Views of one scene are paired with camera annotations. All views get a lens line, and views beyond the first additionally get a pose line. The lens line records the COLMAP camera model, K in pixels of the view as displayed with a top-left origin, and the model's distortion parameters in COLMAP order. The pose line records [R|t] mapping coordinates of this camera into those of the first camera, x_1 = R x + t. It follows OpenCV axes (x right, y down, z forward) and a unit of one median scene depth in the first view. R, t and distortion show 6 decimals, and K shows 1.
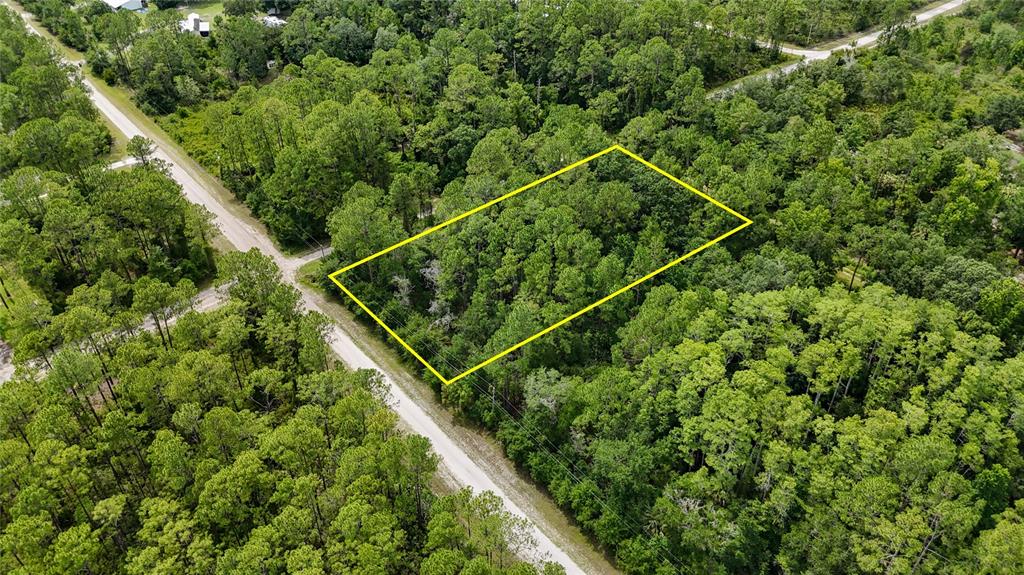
lens RADIAL K [[753.4, 0, 517.6], [0, 753.4, 289.3], [0, 0, 1]] dist [0.061644, -0.056647]
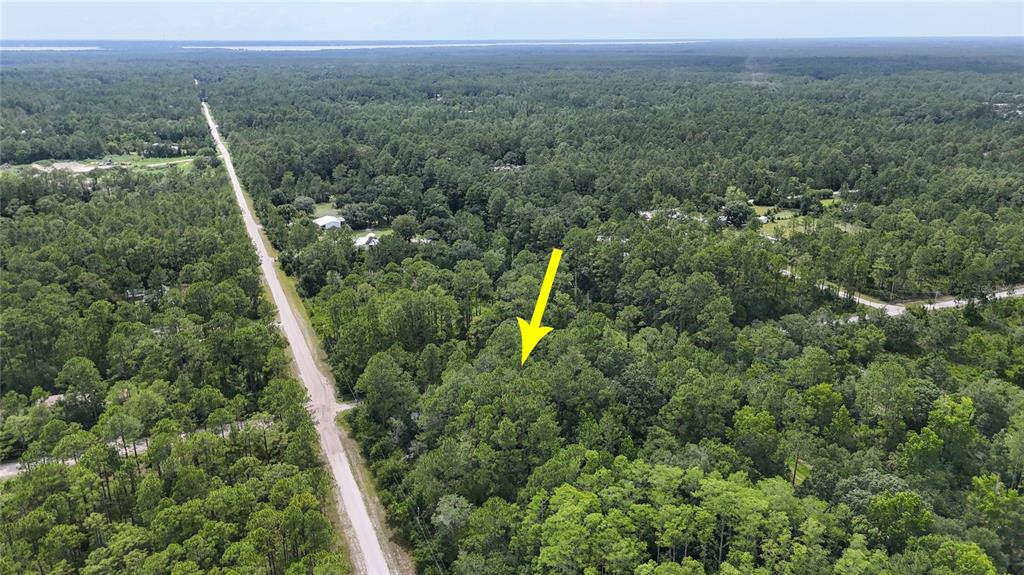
lens RADIAL K [[753.4, 0, 517.6], [0, 753.4, 289.3], [0, 0, 1]] dist [0.061644, -0.056647]
pose [[0.955507, 0.091354, -0.280466, 0.246437], [-0.175240, 0.940652, -0.290628, 0.074320], [0.237271, 0.326846, 0.914808, -0.099235]]
